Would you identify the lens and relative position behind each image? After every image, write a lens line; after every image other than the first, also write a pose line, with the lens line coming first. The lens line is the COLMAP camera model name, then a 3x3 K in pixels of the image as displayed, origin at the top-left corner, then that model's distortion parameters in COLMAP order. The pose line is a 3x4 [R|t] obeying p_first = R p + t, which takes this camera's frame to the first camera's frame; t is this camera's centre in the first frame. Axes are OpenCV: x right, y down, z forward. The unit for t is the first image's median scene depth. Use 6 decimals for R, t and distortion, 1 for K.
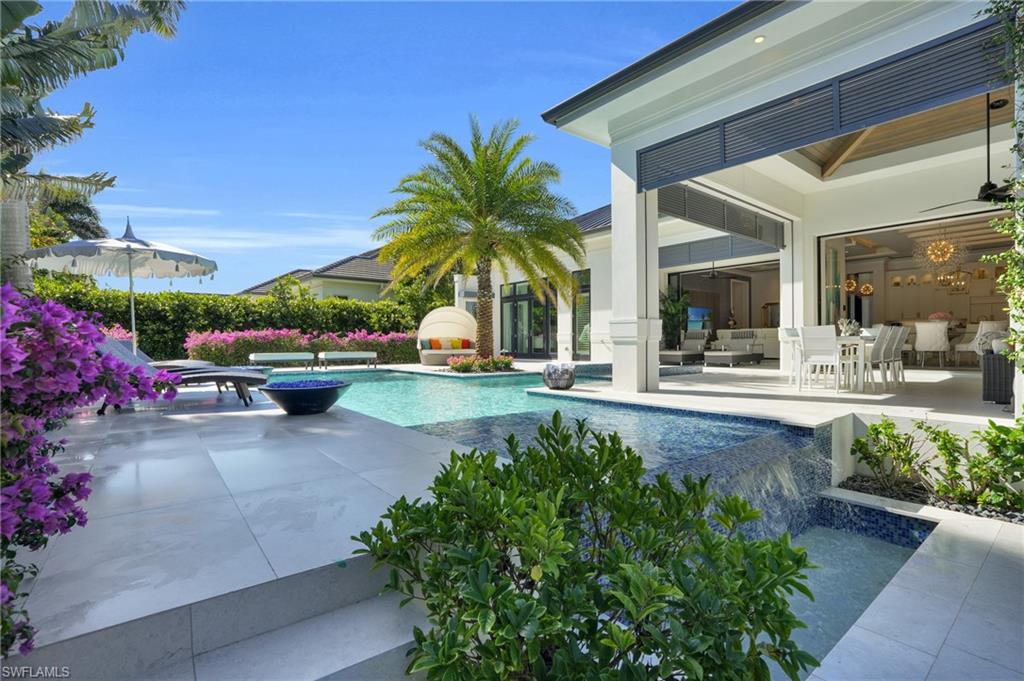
lens RADIAL K [[466.5, 0, 519.6], [0, 466.5, 341.3], [0, 0, 1]] dist [-0.026938, 0.000464]
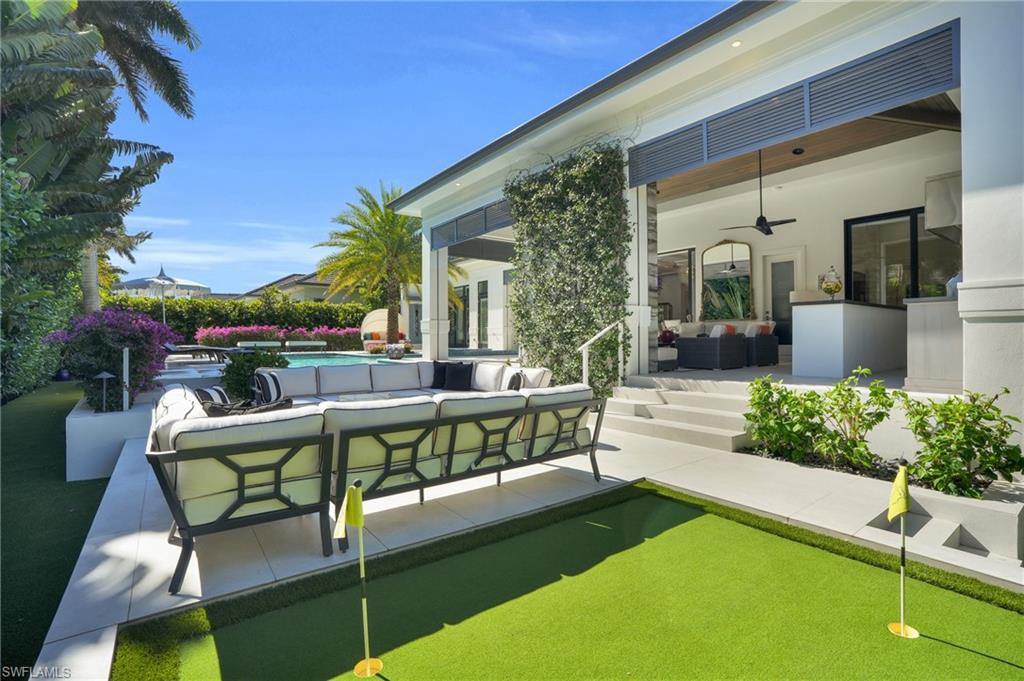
lens RADIAL K [[466.5, 0, 504.2], [0, 466.5, 338.7], [0, 0, 1]] dist [-0.026938, 0.000464]
pose [[0.998803, -0.000797, -0.048906, 0.258237], [0.001052, 0.999986, 0.005198, 0.006309], [0.048902, -0.005243, 0.998790, -0.331721]]
